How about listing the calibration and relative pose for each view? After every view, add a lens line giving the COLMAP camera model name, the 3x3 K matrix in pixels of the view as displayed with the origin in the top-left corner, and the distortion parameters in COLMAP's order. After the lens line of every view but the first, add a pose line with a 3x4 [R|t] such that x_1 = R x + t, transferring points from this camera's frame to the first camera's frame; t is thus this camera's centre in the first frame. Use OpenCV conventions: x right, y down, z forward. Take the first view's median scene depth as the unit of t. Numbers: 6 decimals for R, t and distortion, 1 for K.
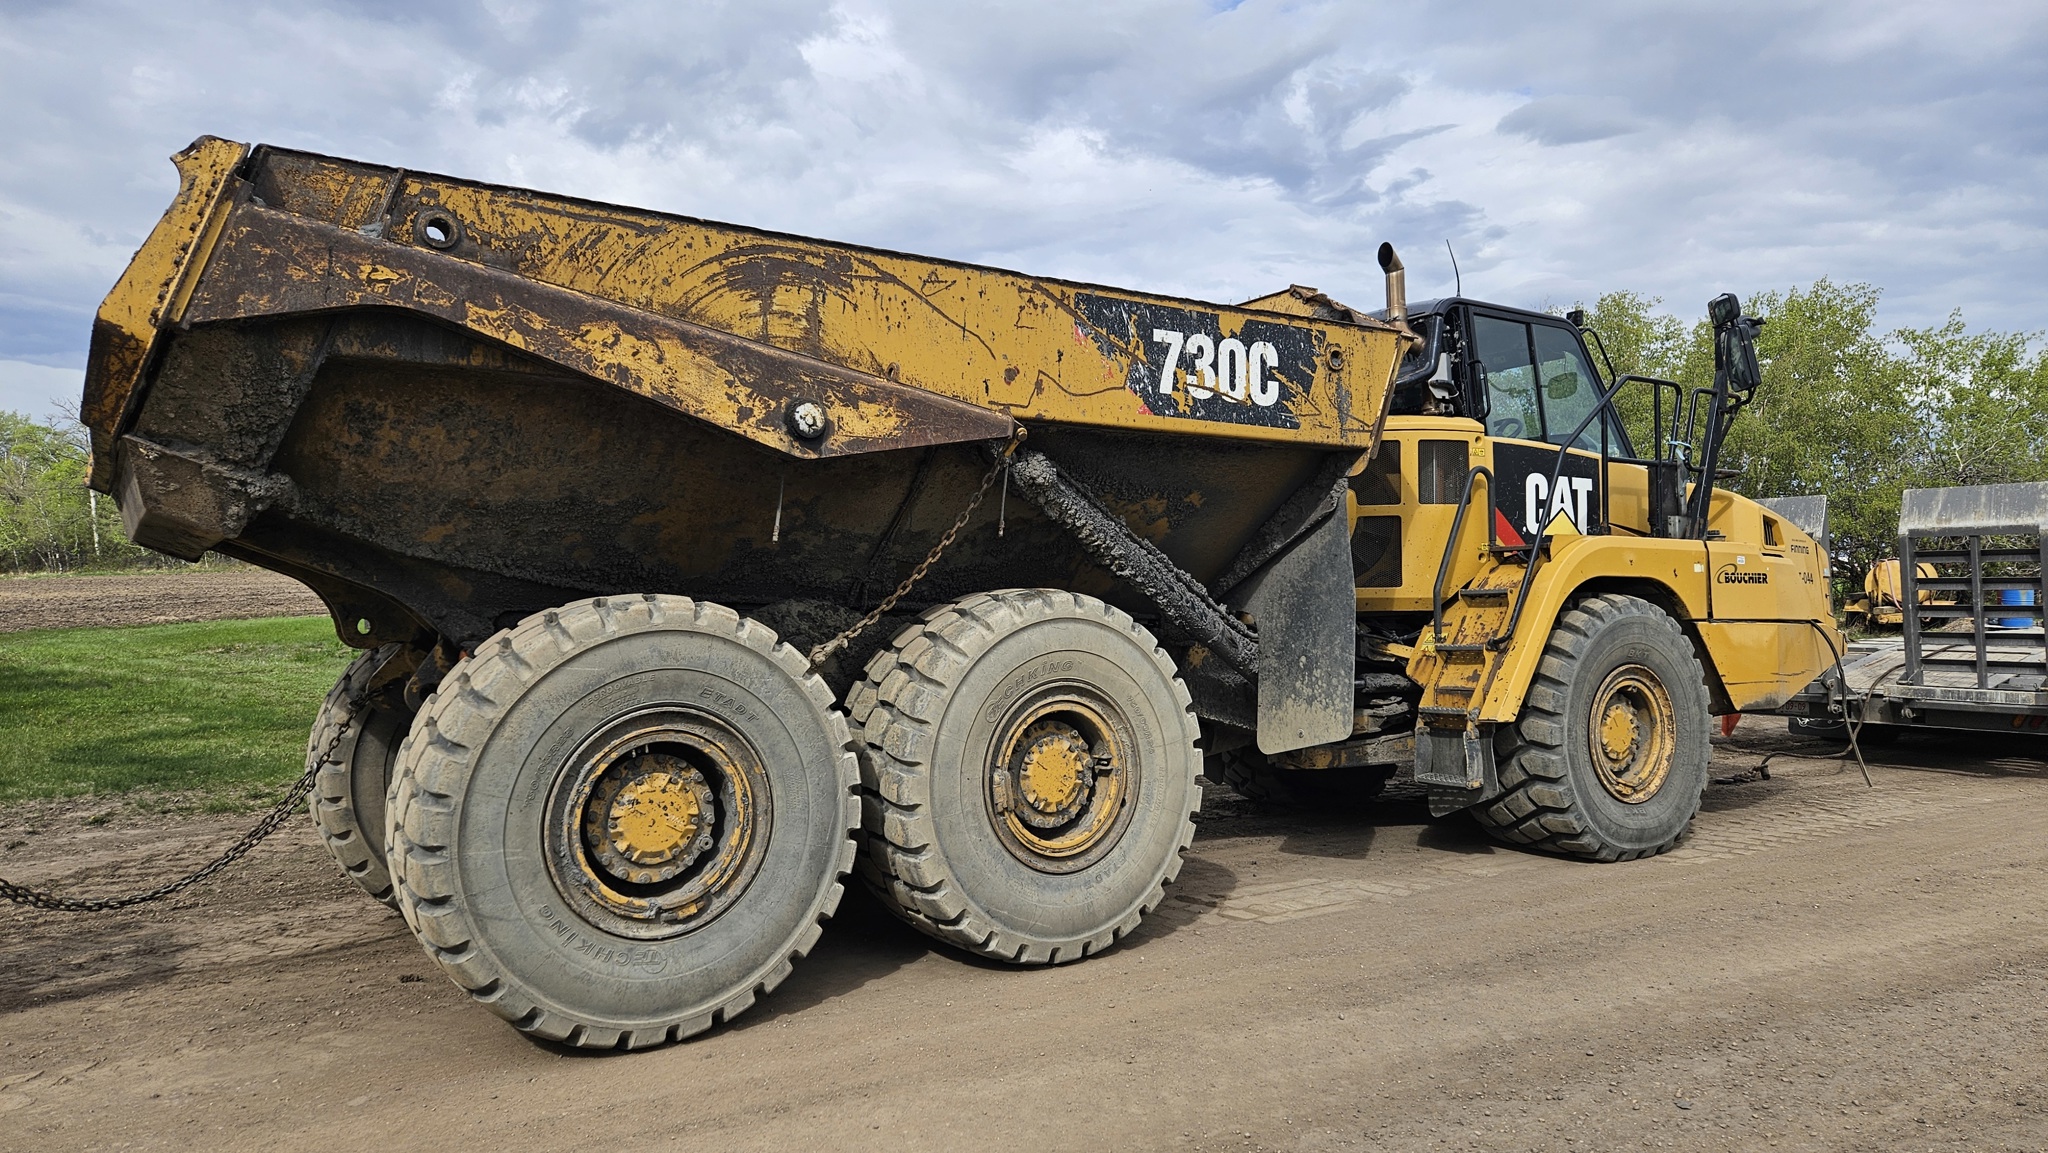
lens RADIAL K [[1358.0, 0, 1021.2], [0, 1358.0, 551.9], [0, 0, 1]] dist [0.112484, -0.143414]
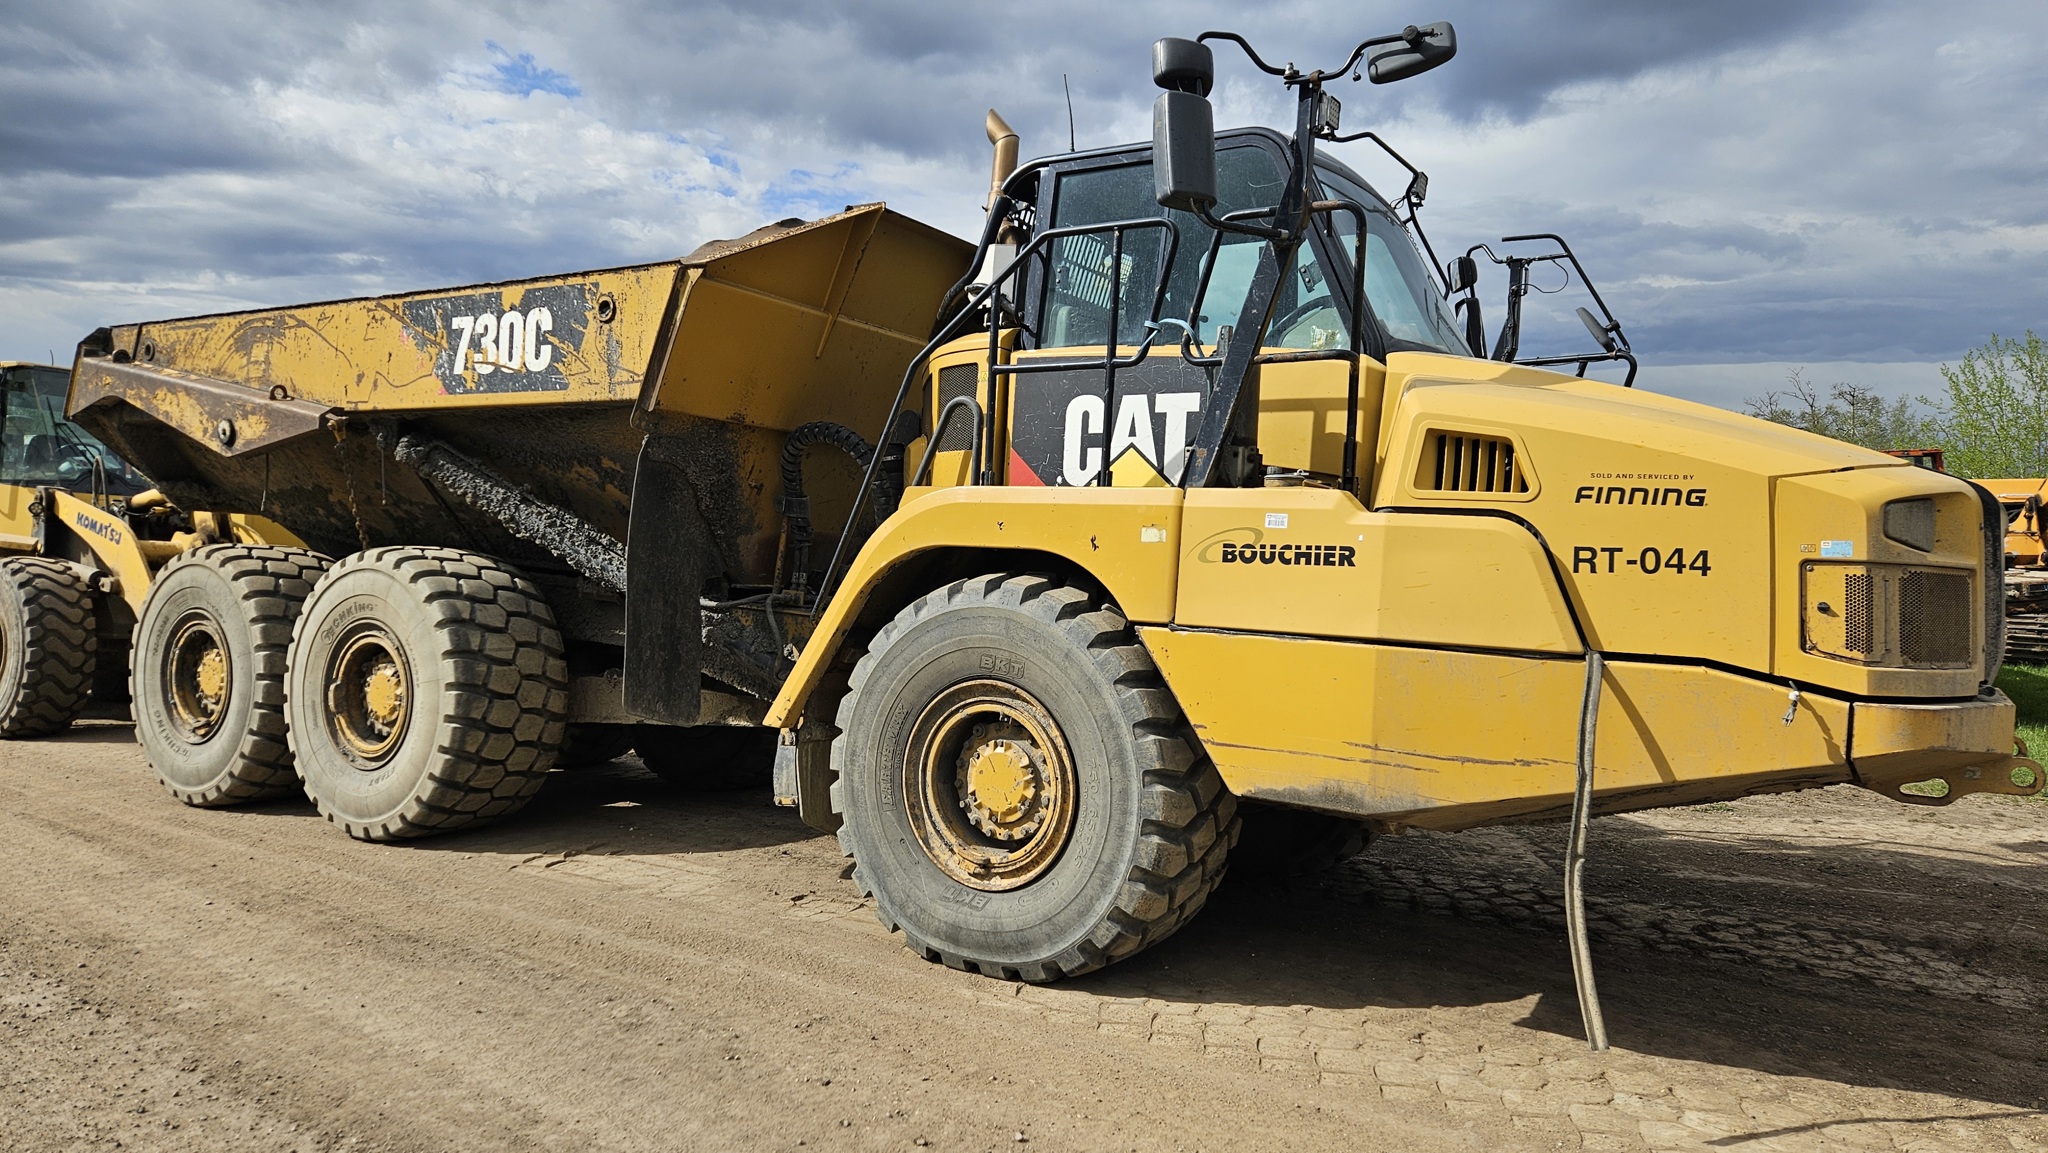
lens RADIAL K [[1365.8, 0, 1027.8], [0, 1365.8, 575.1], [0, 0, 1]] dist [0.081176, -0.075715]
pose [[0.402461, 0.024434, -0.915111, 1.363457], [-0.002963, 0.999673, 0.025388, 0.019381], [0.915432, -0.007506, 0.402402, 0.984919]]
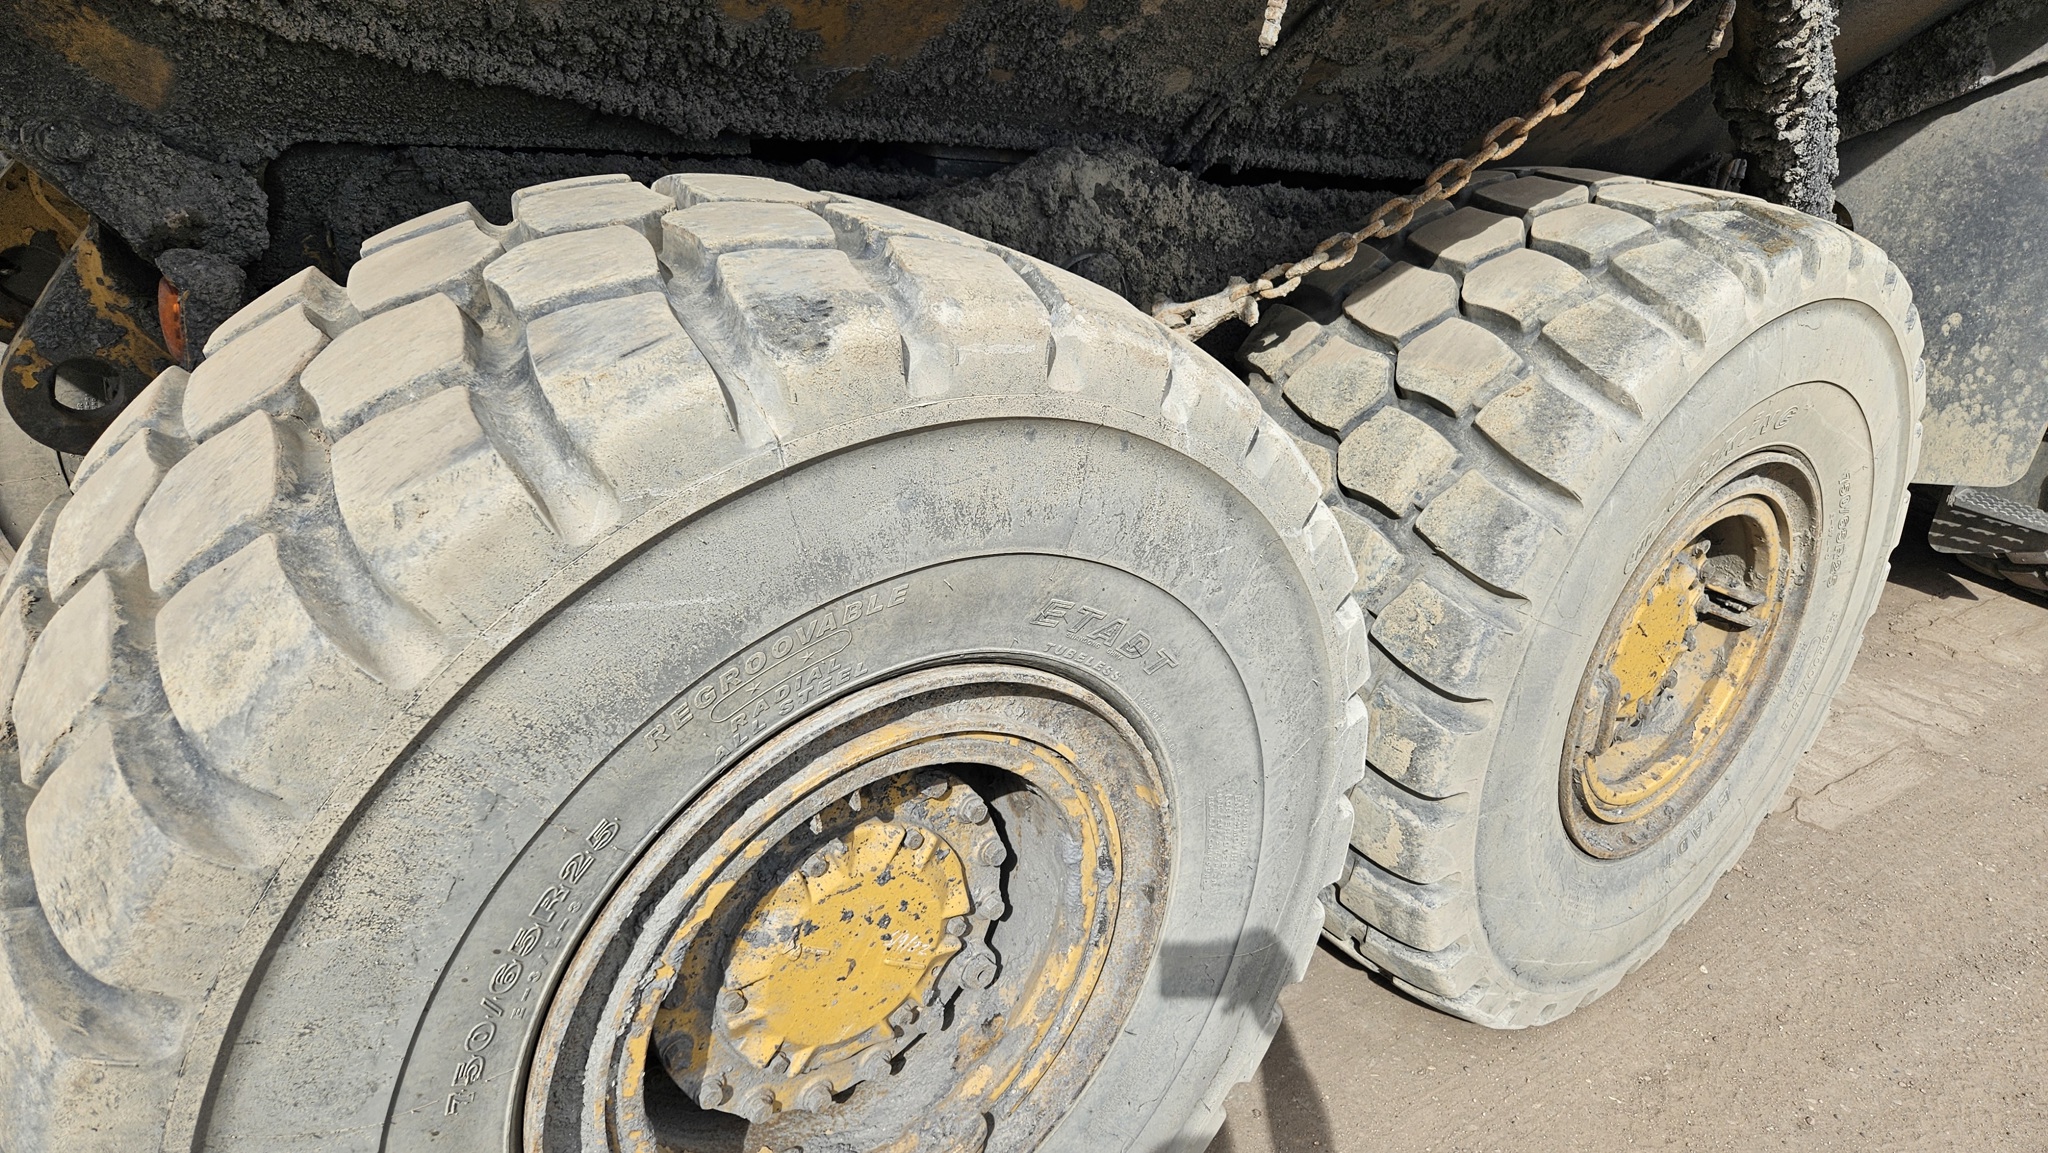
lens RADIAL K [[1365.8, 0, 1027.8], [0, 1365.8, 575.1], [0, 0, 1]] dist [0.081176, -0.075715]
pose [[0.990829, 0.075728, 0.111911, -0.214798], [-0.117068, 0.894693, 0.431068, -0.022616], [-0.067482, -0.440216, 0.895353, 0.596367]]
